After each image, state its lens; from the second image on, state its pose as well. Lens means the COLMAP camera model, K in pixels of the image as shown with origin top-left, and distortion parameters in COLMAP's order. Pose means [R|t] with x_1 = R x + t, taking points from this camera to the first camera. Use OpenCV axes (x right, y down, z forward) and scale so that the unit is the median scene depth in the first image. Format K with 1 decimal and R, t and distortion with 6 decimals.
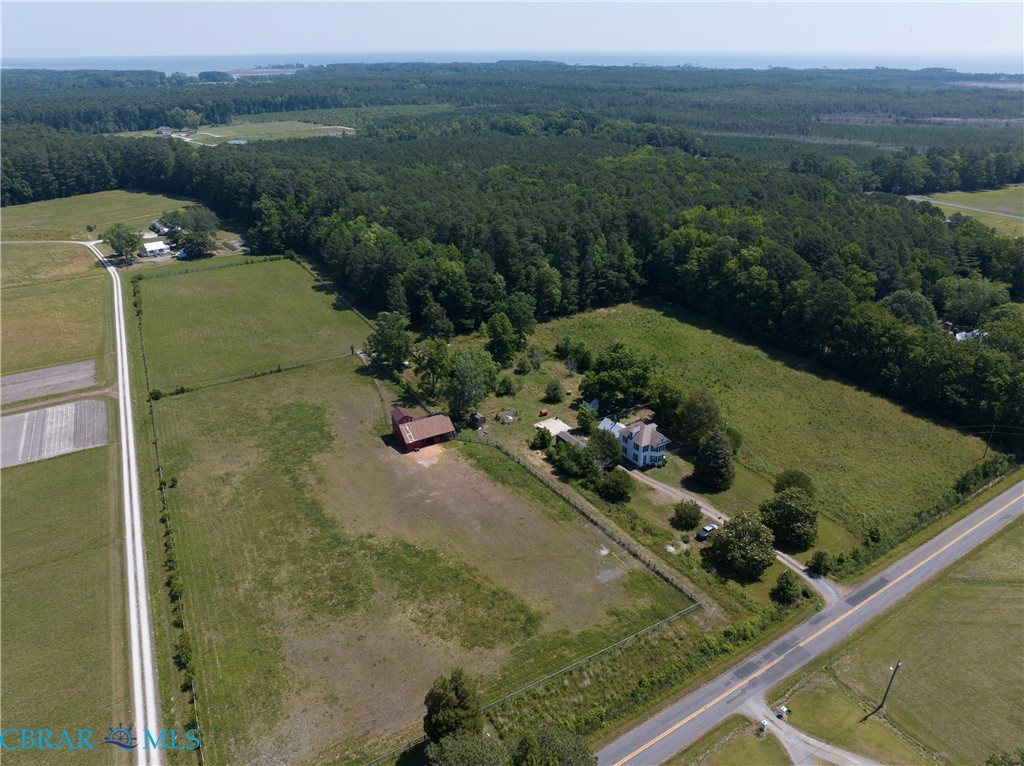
lens RADIAL K [[720.1, 0, 511.5], [0, 720.1, 381.9], [0, 0, 1]] dist [-0.043938, 0.010756]
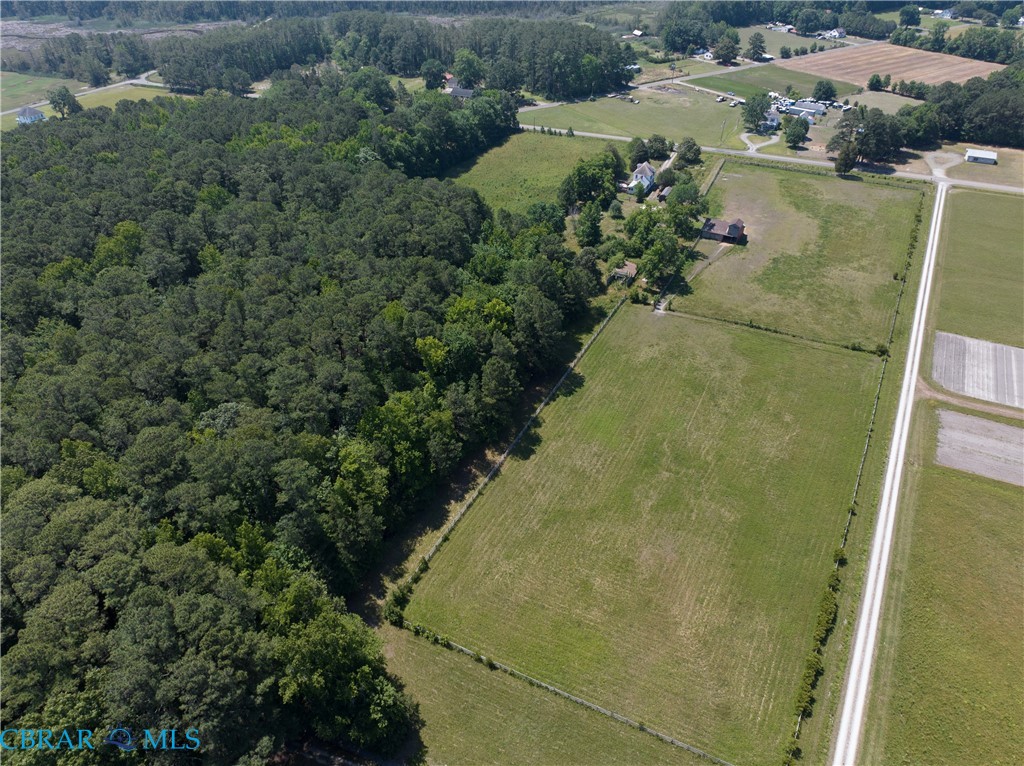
lens RADIAL K [[720.1, 0, 511.5], [0, 720.1, 381.9], [0, 0, 1]] dist [-0.043938, 0.010756]
pose [[-0.551076, -0.479596, 0.682864, -0.852095], [0.361291, 0.600523, 0.713331, -0.776140], [-0.752186, 0.639812, -0.157660, 1.471620]]
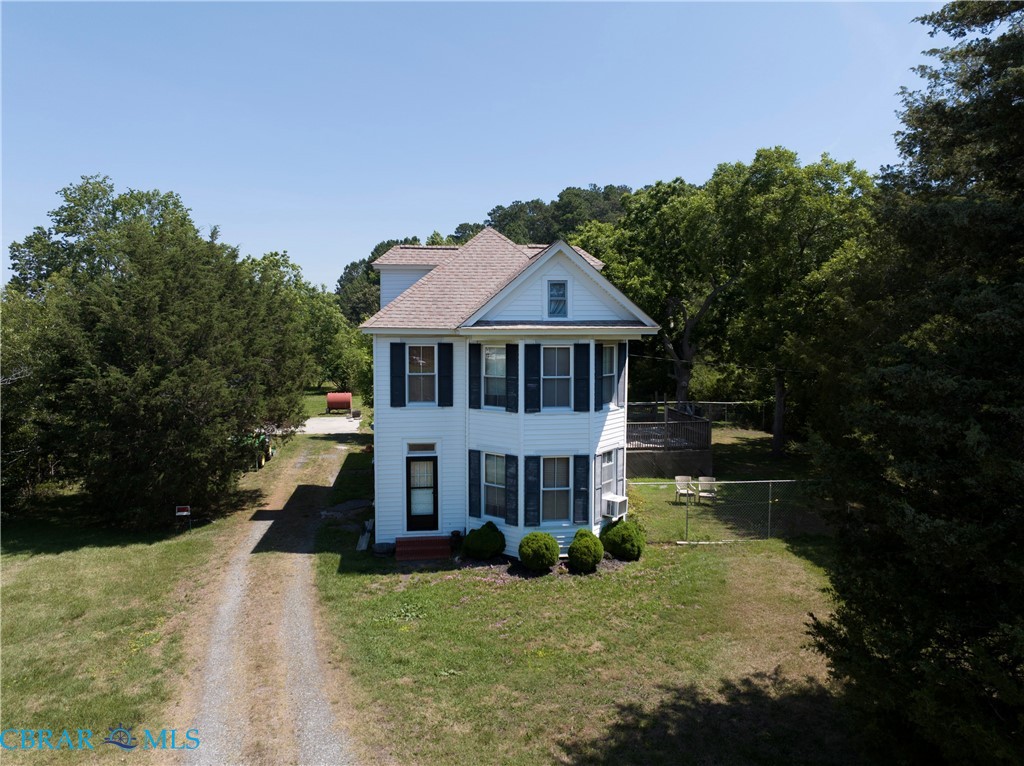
lens RADIAL K [[719.6, 0, 510.8], [0, 719.6, 386.1], [0, 0, 1]] dist [-0.037791, 0.004182]
pose [[0.913656, 0.034969, -0.404981, 0.193029], [-0.178061, 0.930050, -0.321406, 0.101096], [0.365413, 0.365765, 0.855973, 0.711113]]
